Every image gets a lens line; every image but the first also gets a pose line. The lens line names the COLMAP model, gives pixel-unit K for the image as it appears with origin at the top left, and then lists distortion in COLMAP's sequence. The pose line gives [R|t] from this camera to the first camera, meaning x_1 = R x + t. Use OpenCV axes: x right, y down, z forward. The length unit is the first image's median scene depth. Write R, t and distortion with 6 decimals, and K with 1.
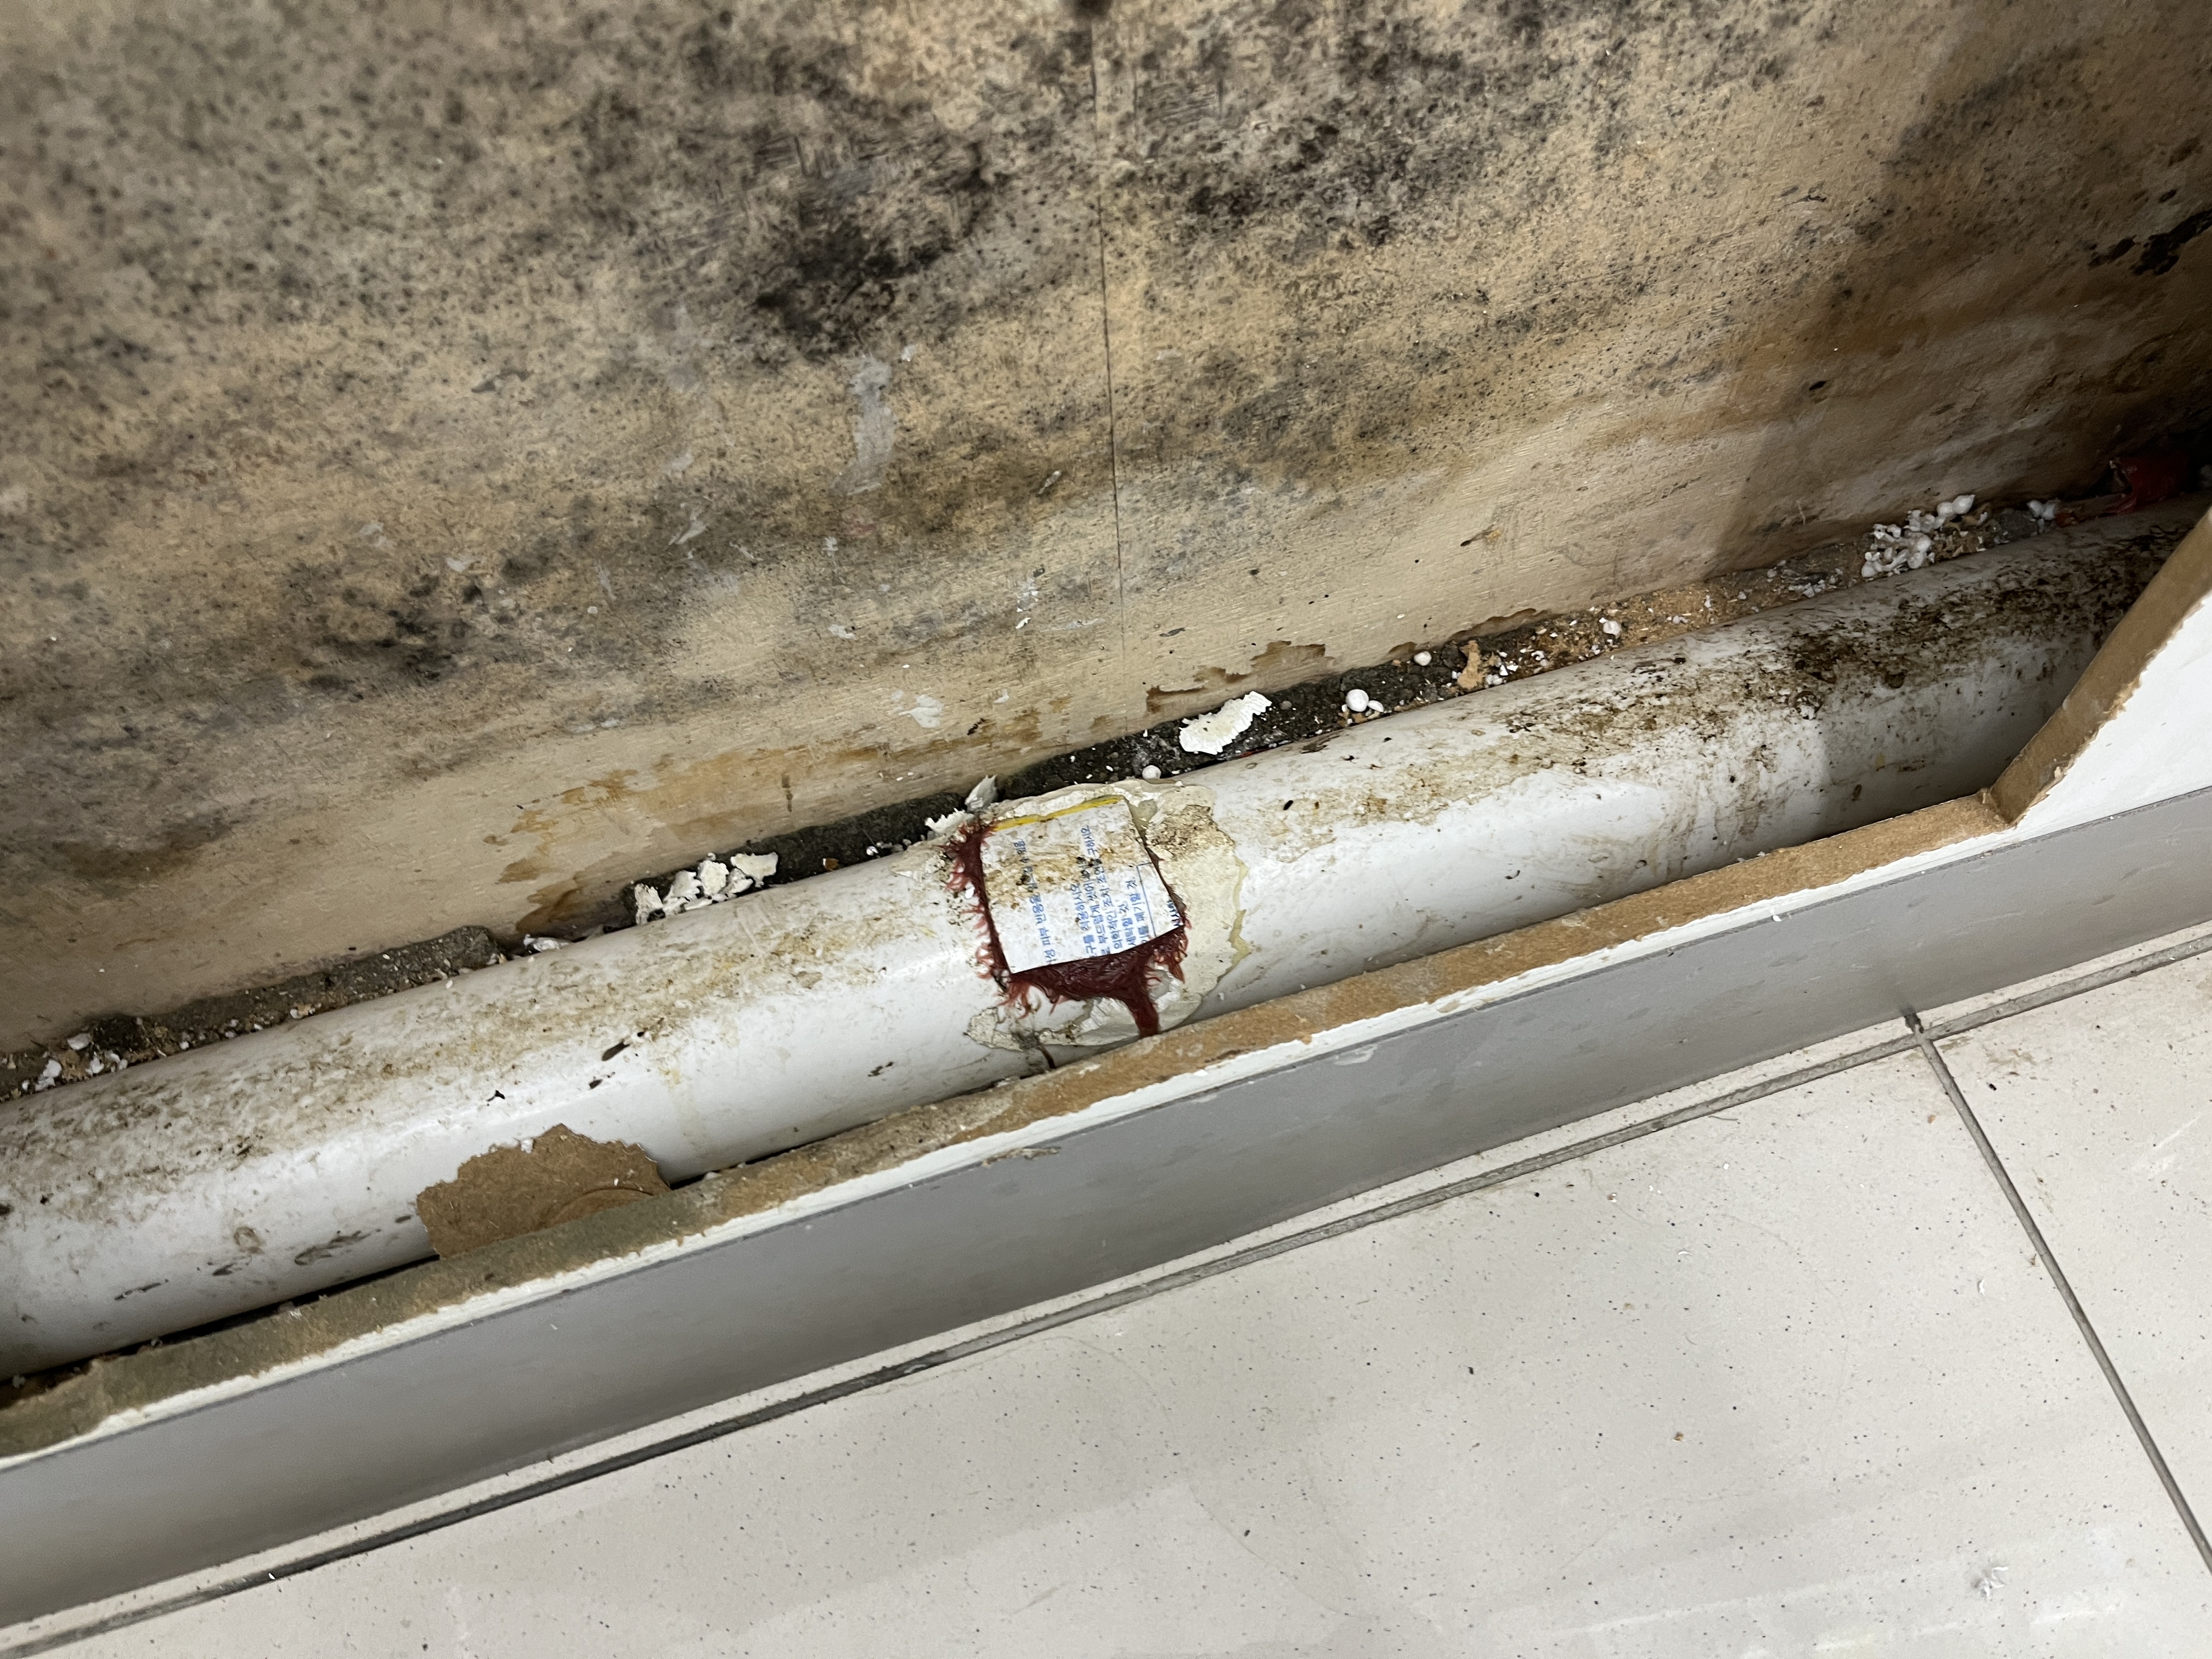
lens RADIAL K [[1893.7, 0, 1109.1], [0, 1893.7, 963.7], [0, 0, 1]] dist [0.007215, -0.040265]
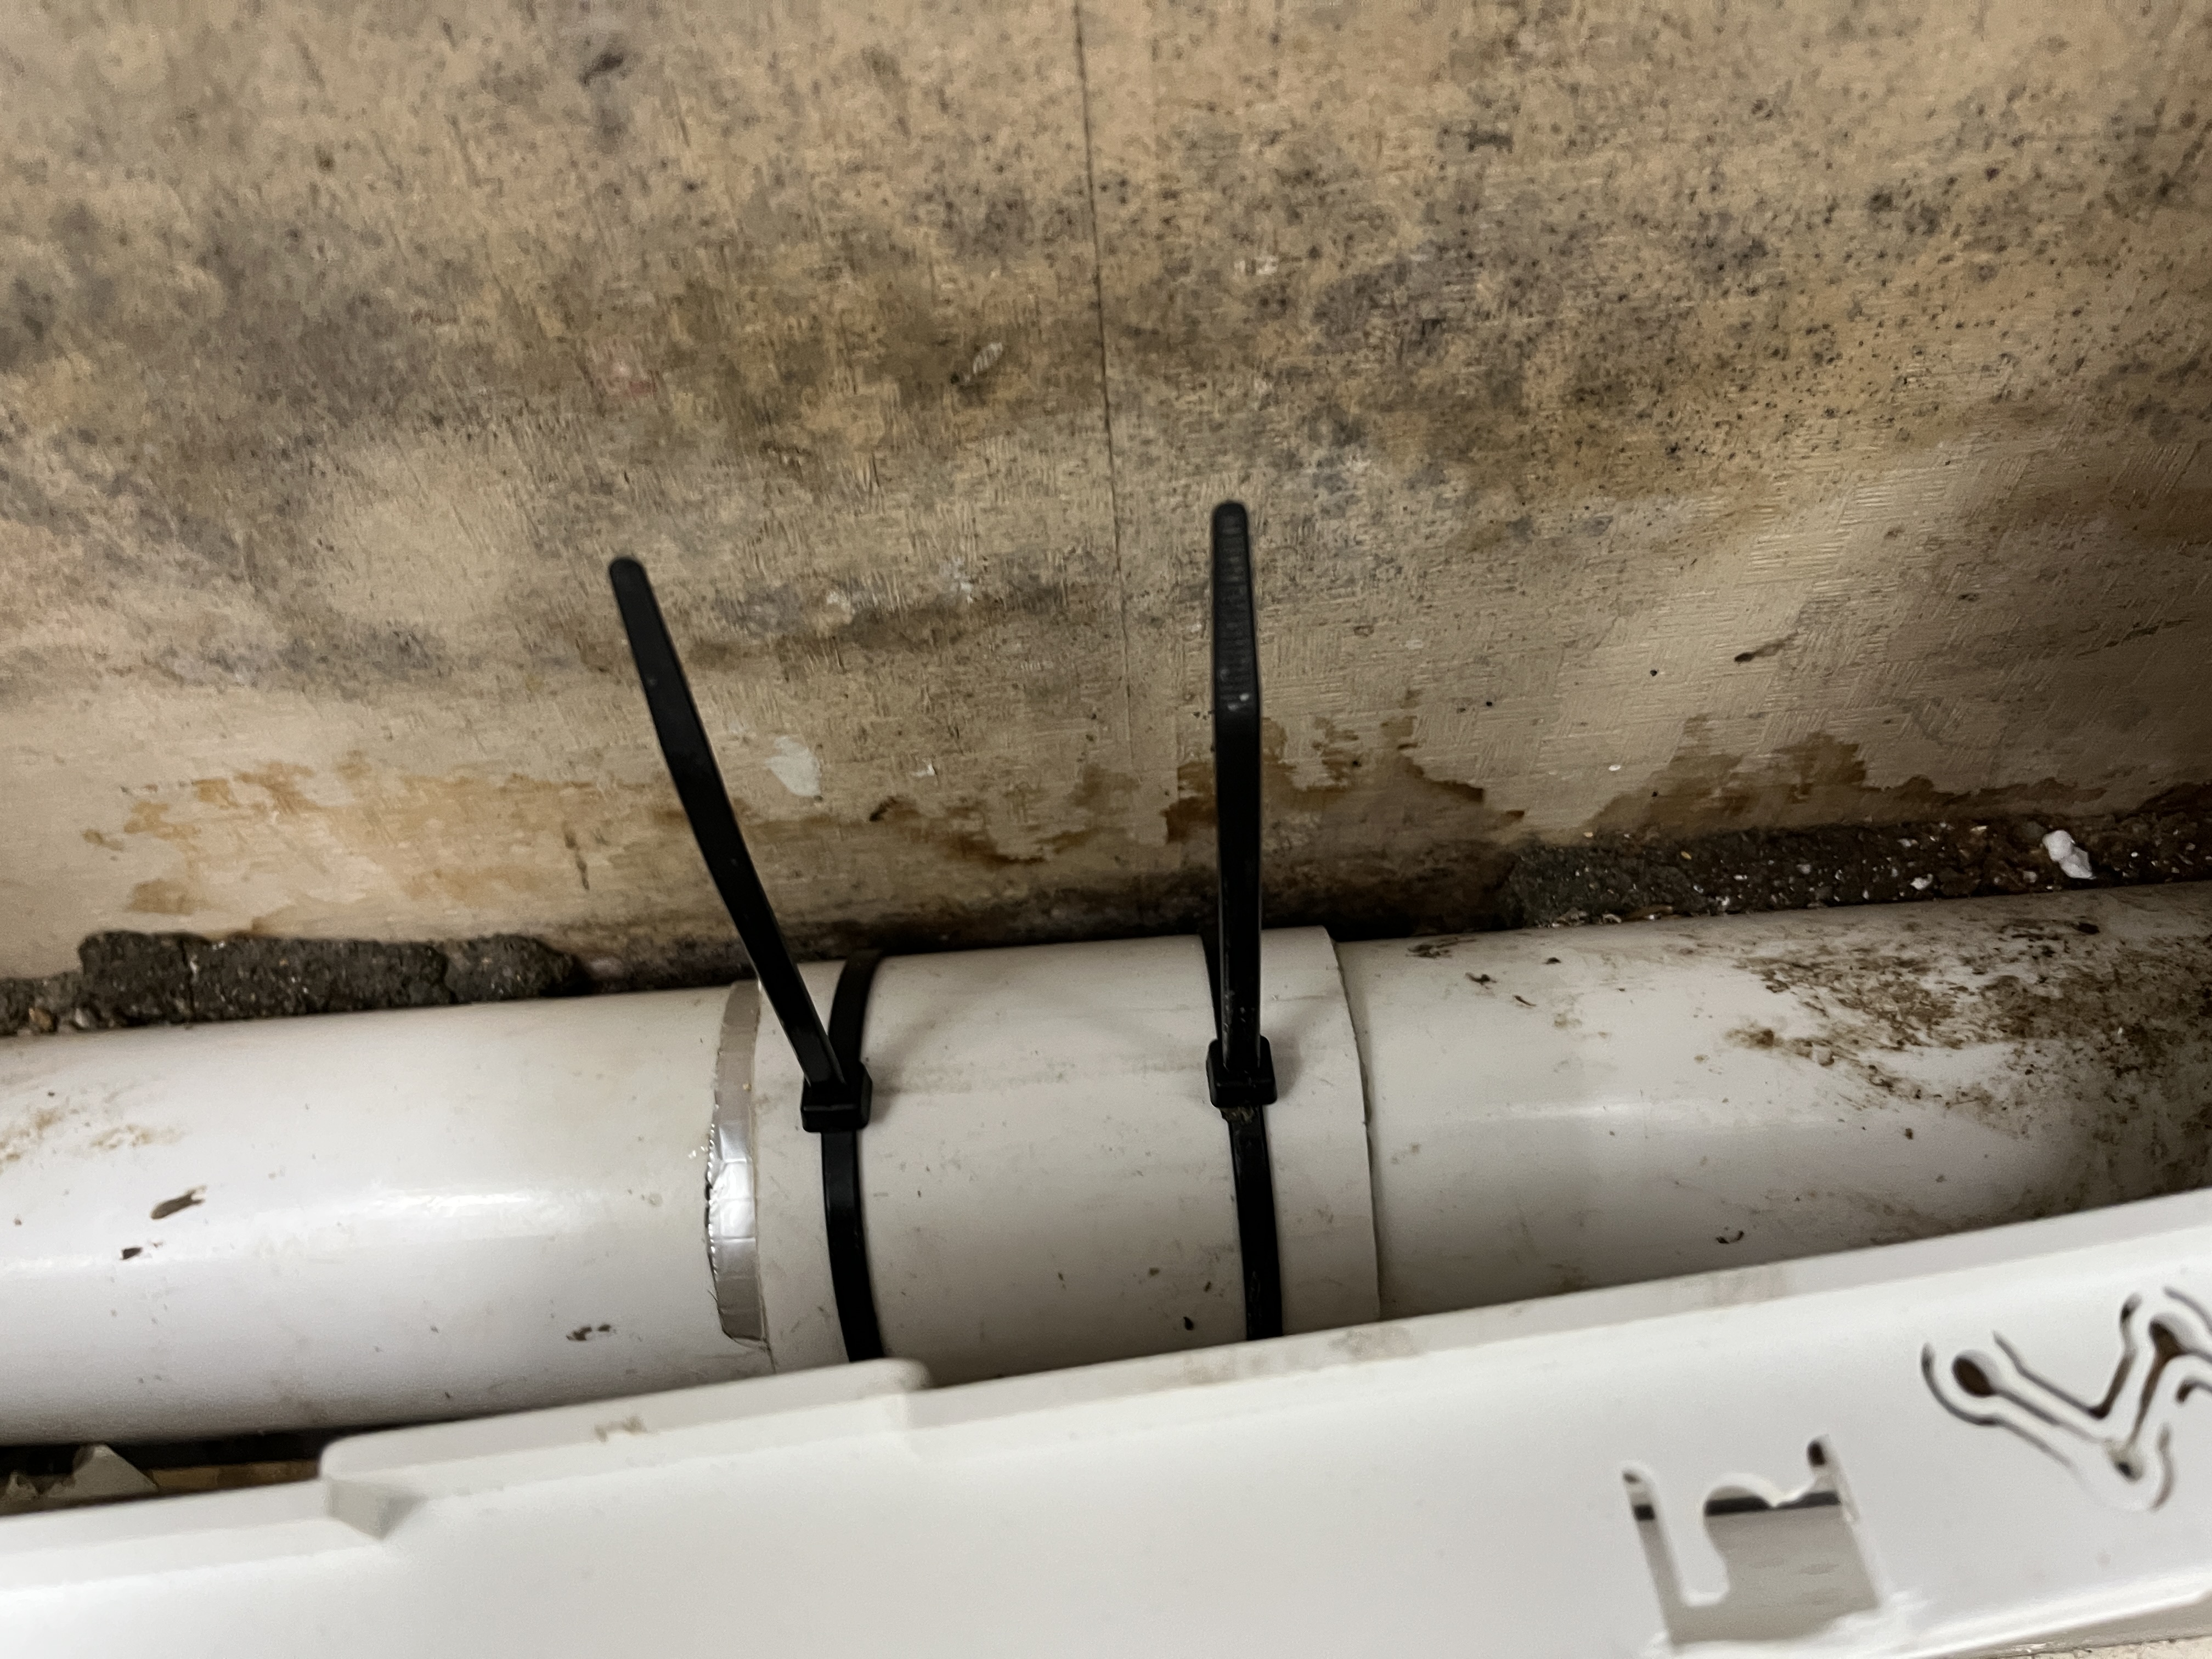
lens RADIAL K [[1893.7, 0, 1109.1], [0, 1893.7, 963.7], [0, 0, 1]] dist [0.007215, -0.040265]
pose [[0.971180, 0.195361, -0.136542, 0.110879], [-0.208037, 0.974368, -0.085597, -0.046027], [0.116320, 0.111536, 0.986929, 0.475960]]
